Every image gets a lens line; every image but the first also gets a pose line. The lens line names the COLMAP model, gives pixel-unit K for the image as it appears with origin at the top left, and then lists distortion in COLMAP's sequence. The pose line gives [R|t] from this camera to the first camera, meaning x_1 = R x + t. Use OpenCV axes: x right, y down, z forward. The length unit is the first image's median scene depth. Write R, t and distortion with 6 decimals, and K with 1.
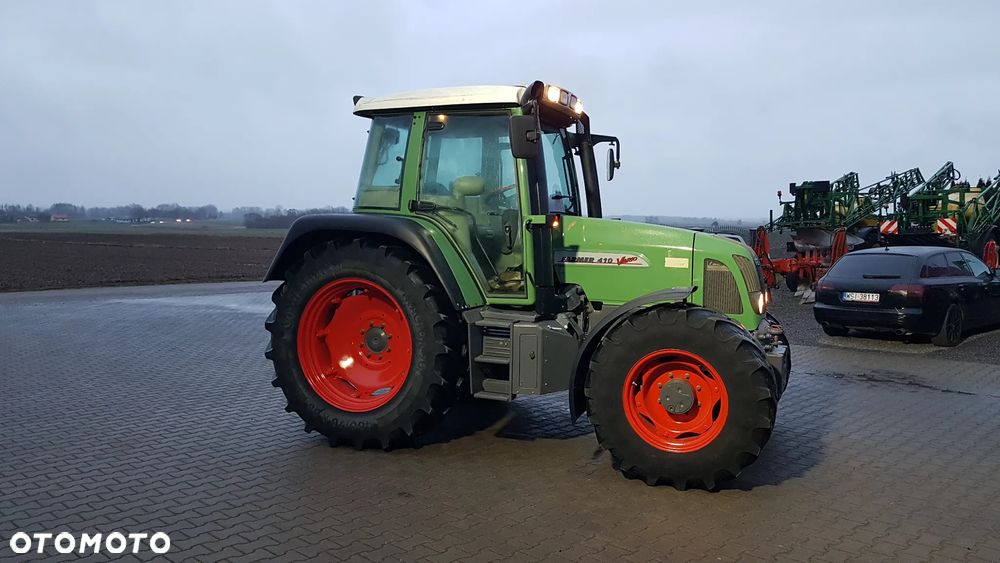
lens RADIAL K [[777.9, 0, 510.5], [0, 777.9, 266.0], [0, 0, 1]] dist [0.082639, -0.139218]
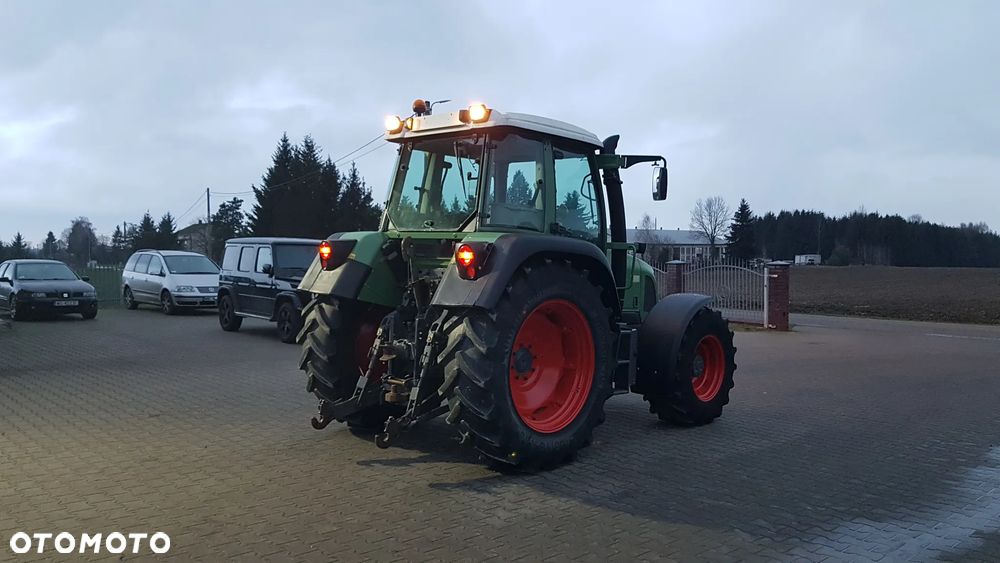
lens RADIAL K [[777.9, 0, 504.6], [0, 777.9, 288.5], [0, 0, 1]] dist [0.082639, -0.139218]
pose [[0.343791, -0.029433, 0.938585, -1.087812], [0.003634, 0.999543, 0.030013, -0.026429], [-0.939039, -0.006908, 0.343741, 0.669102]]
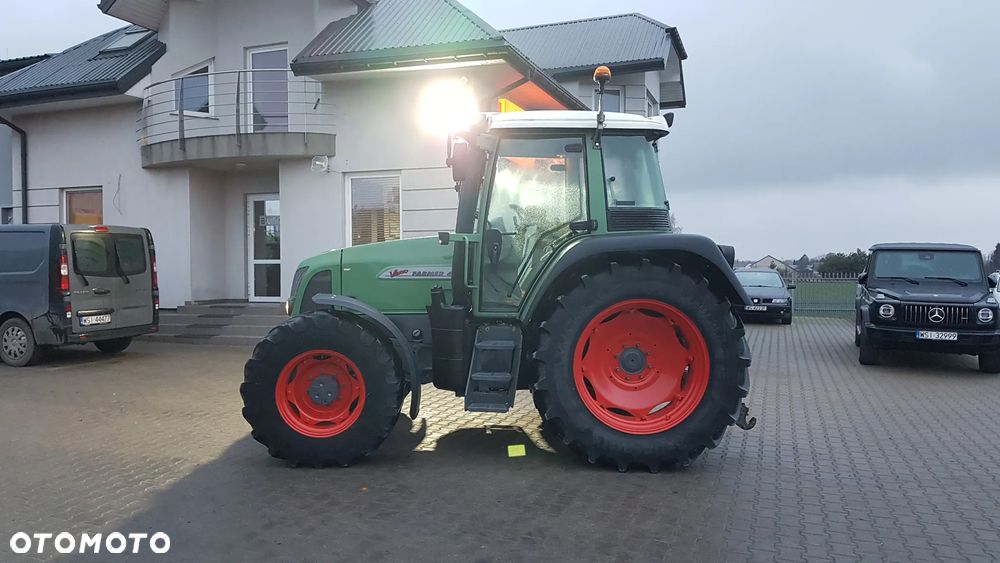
lens RADIAL K [[777.9, 0, 492.0], [0, 777.9, 283.7], [0, 0, 1]] dist [0.082639, -0.139218]
pose [[0.994519, 0.010326, 0.104049, -0.323827], [-0.011746, 0.999846, 0.013040, -0.018217], [-0.103898, -0.014191, 0.994487, 0.189405]]
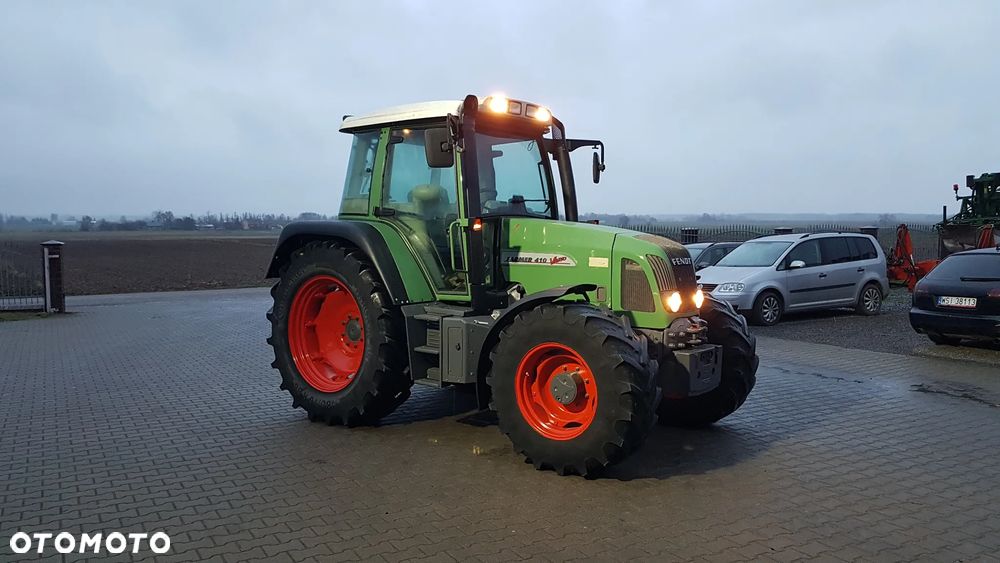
lens RADIAL K [[777.9, 0, 501.9], [0, 777.9, 275.7], [0, 0, 1]] dist [0.082639, -0.139218]
pose [[0.961066, 0.004413, -0.276285, 0.342600], [-0.001929, 0.999955, 0.009263, 0.004084], [0.276313, -0.008370, 0.961031, -0.029446]]
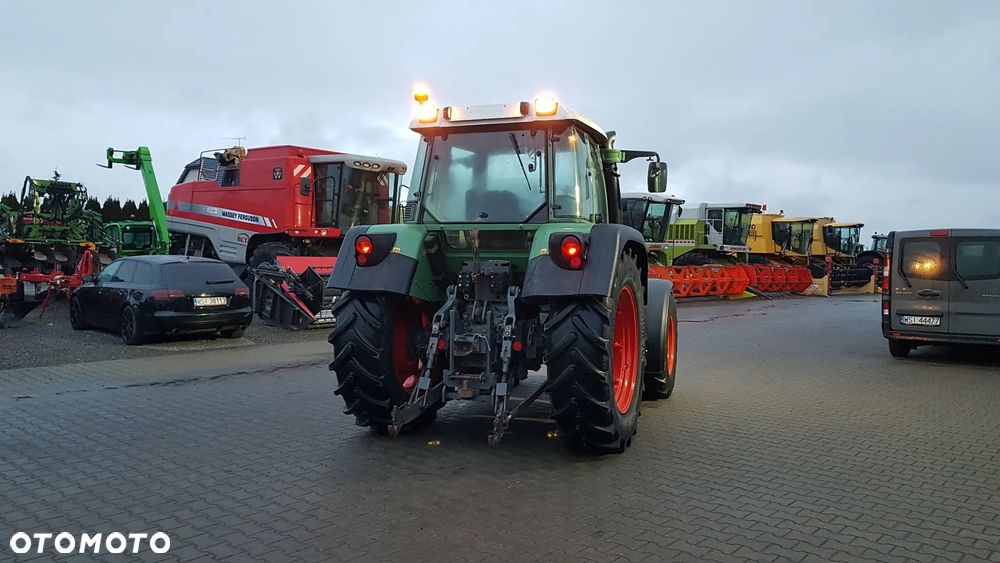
lens RADIAL K [[777.9, 0, 499.6], [0, 777.9, 276.0], [0, 0, 1]] dist [0.082639, -0.139218]
pose [[-0.033250, -0.031511, 0.998950, -1.169246], [0.029856, 0.999025, 0.032507, -0.034744], [-0.999001, 0.030906, -0.032277, 1.118285]]
